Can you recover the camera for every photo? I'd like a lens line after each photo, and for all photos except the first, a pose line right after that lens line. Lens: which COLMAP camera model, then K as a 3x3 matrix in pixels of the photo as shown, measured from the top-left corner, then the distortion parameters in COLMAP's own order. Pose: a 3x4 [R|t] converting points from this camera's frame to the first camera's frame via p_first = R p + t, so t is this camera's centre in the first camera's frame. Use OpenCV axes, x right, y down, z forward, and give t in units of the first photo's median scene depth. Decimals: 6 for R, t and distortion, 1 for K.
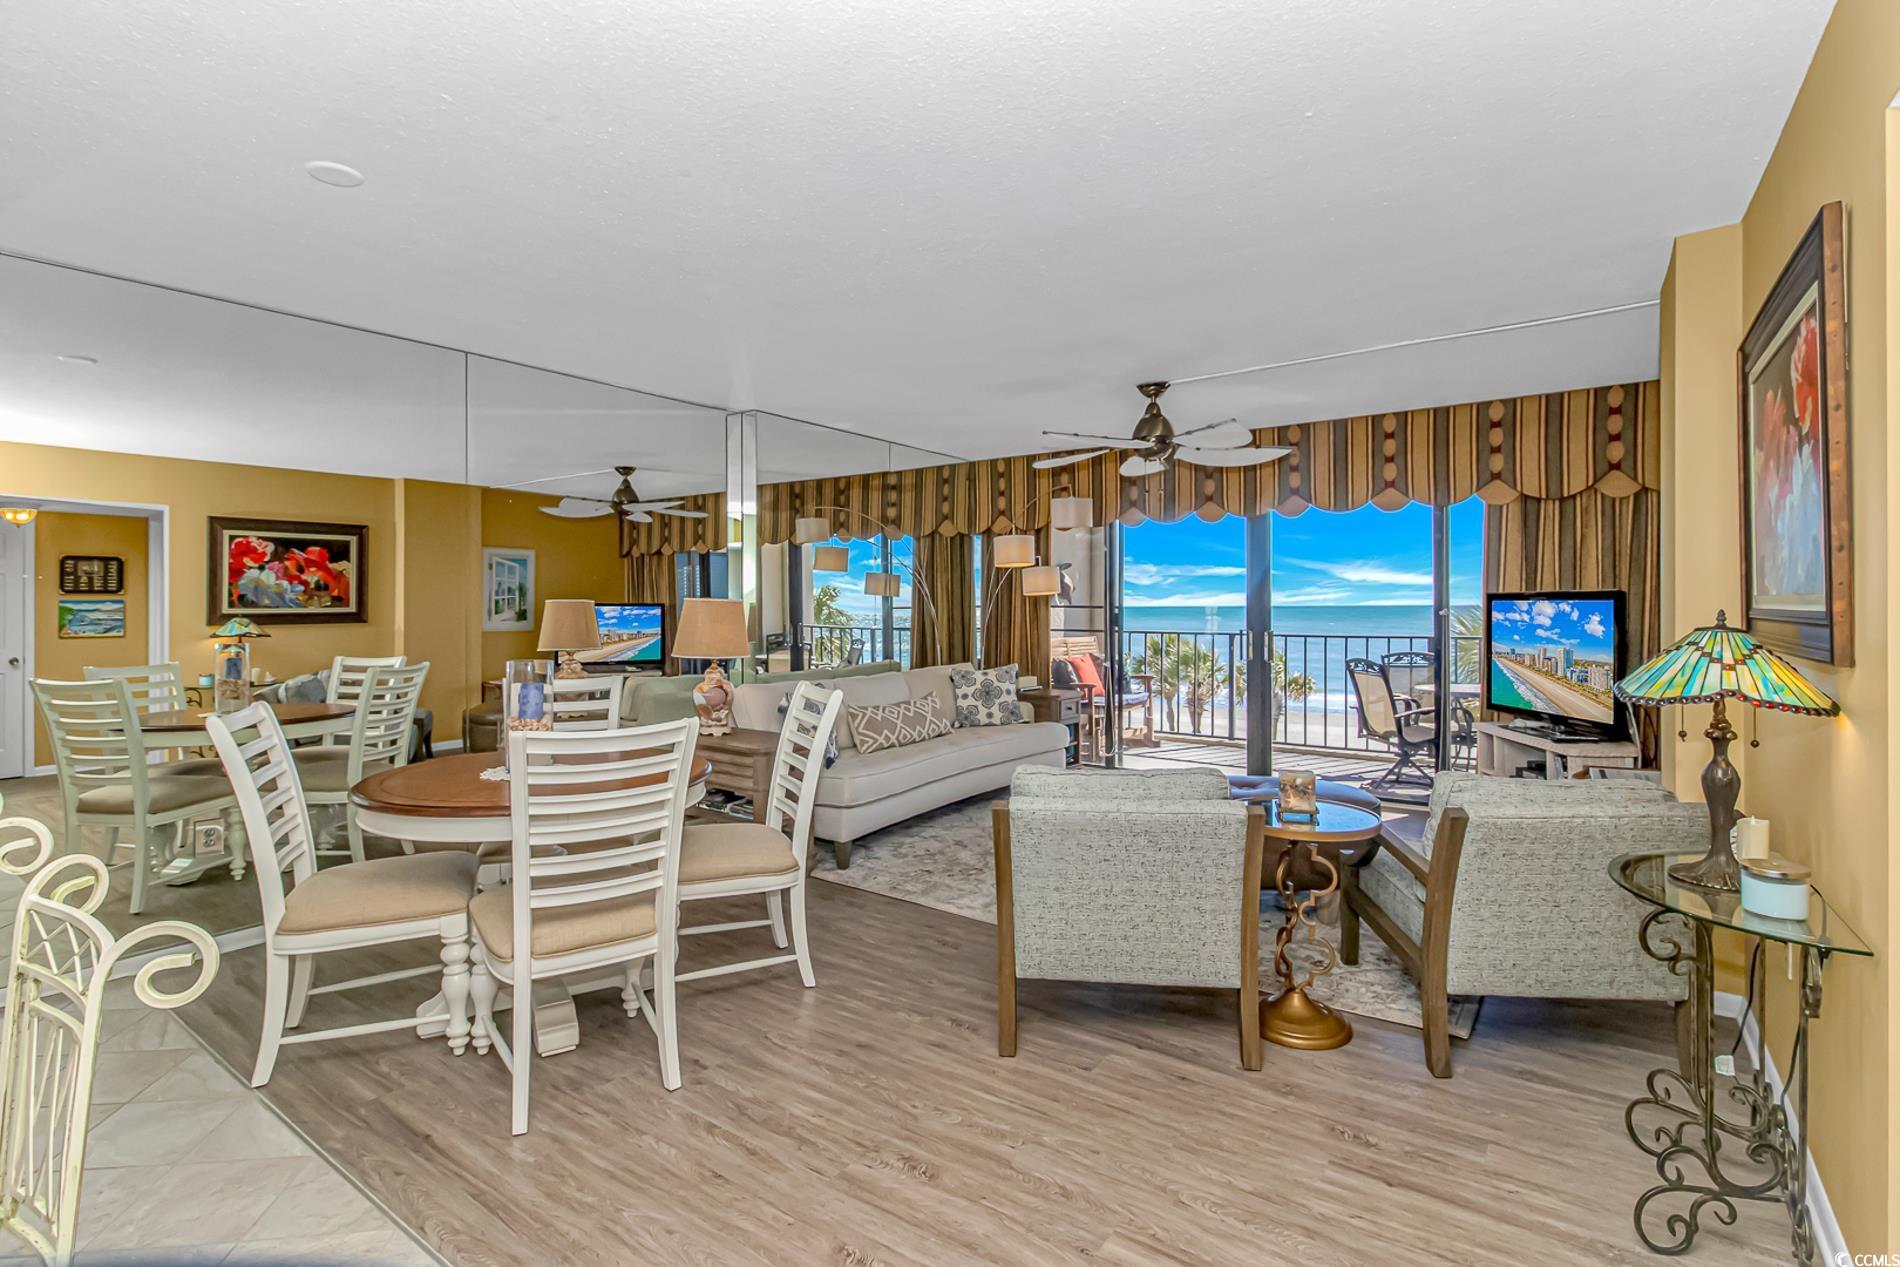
lens RADIAL K [[915.6, 0, 937.7], [0, 915.6, 625.9], [0, 0, 1]] dist [0.002817, -0.001193]
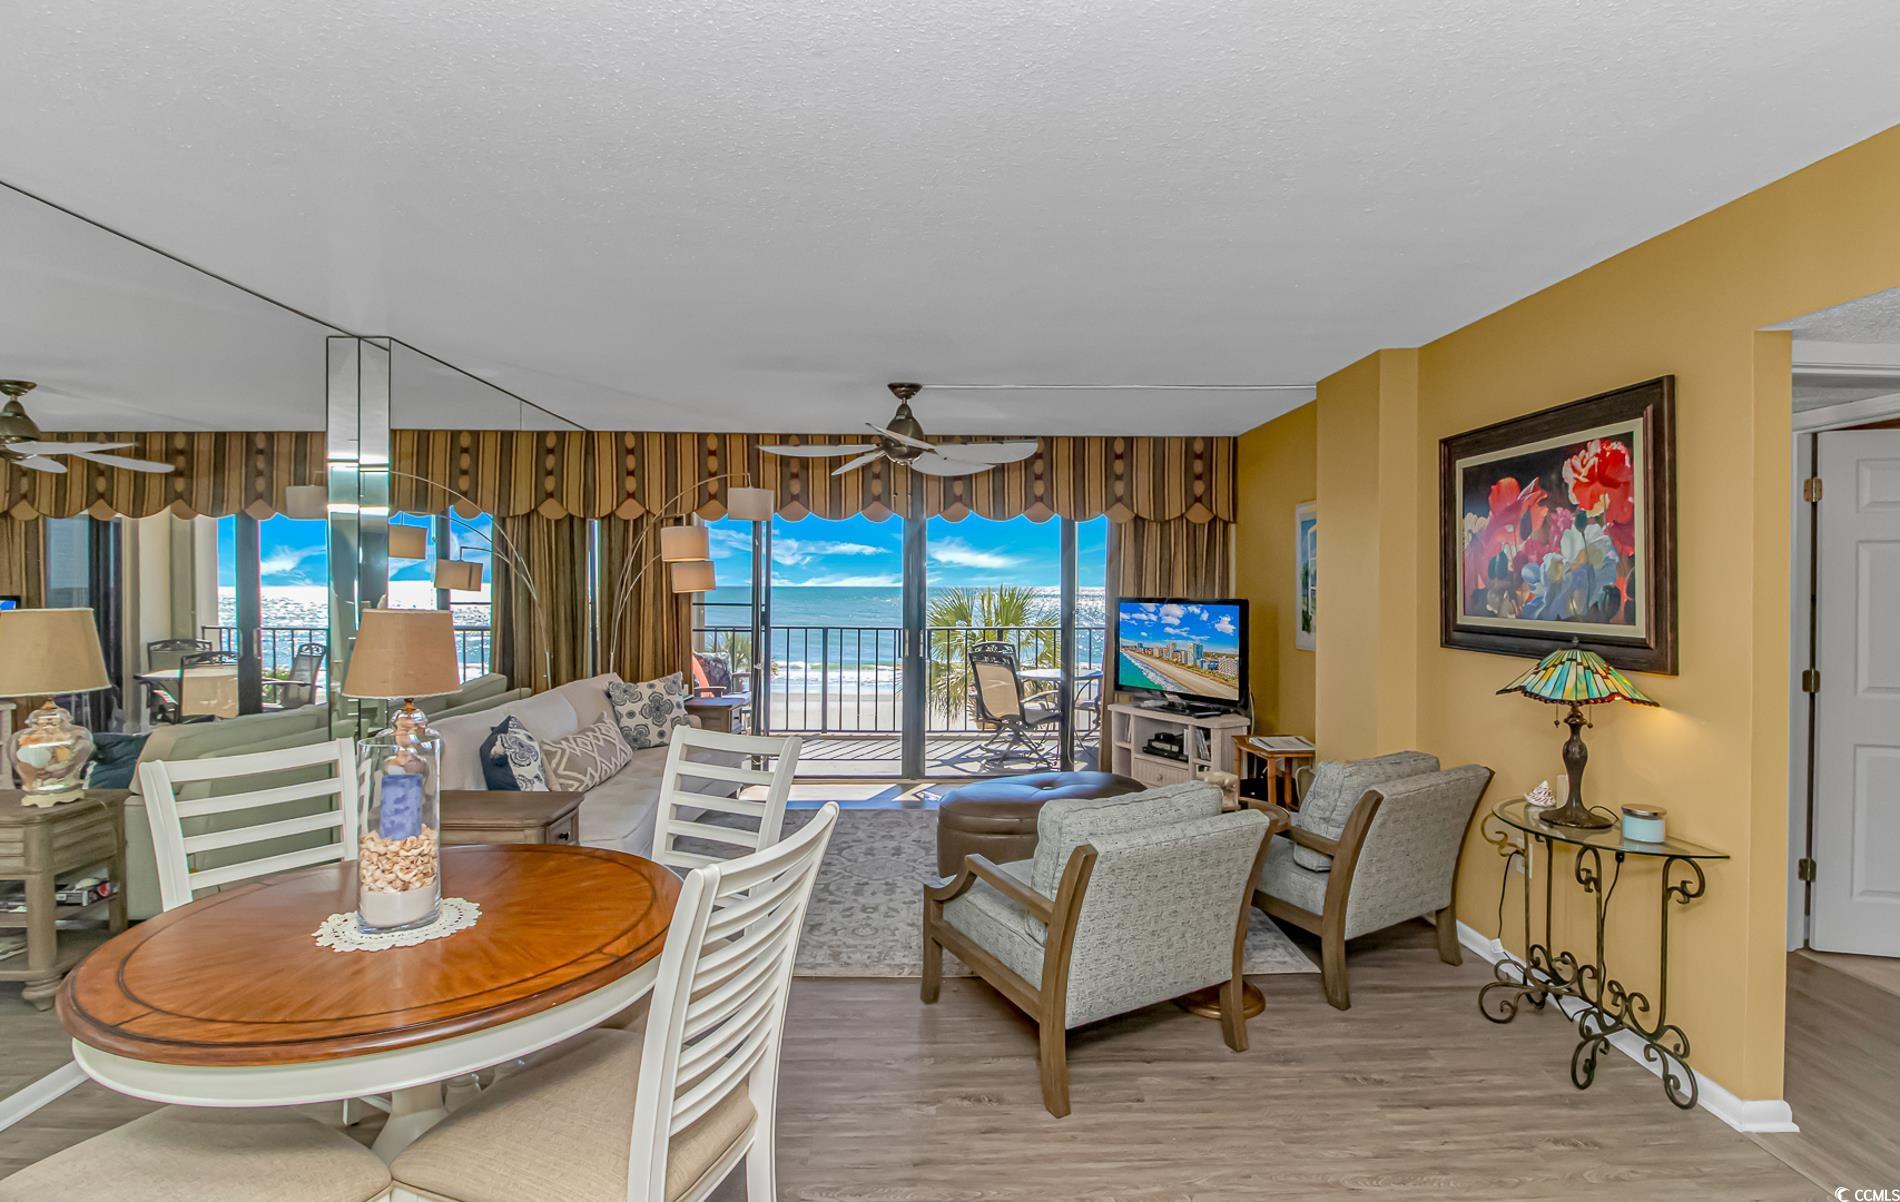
lens RADIAL K [[931.8, 0, 941.7], [0, 931.8, 608.2], [0, 0, 1]] dist [-0.004552, -0.000951]
pose [[0.784946, -0.009684, 0.619488, -0.344626], [0.006142, 0.999950, 0.007850, -0.032138], [-0.619533, -0.002357, 0.784967, 0.189409]]
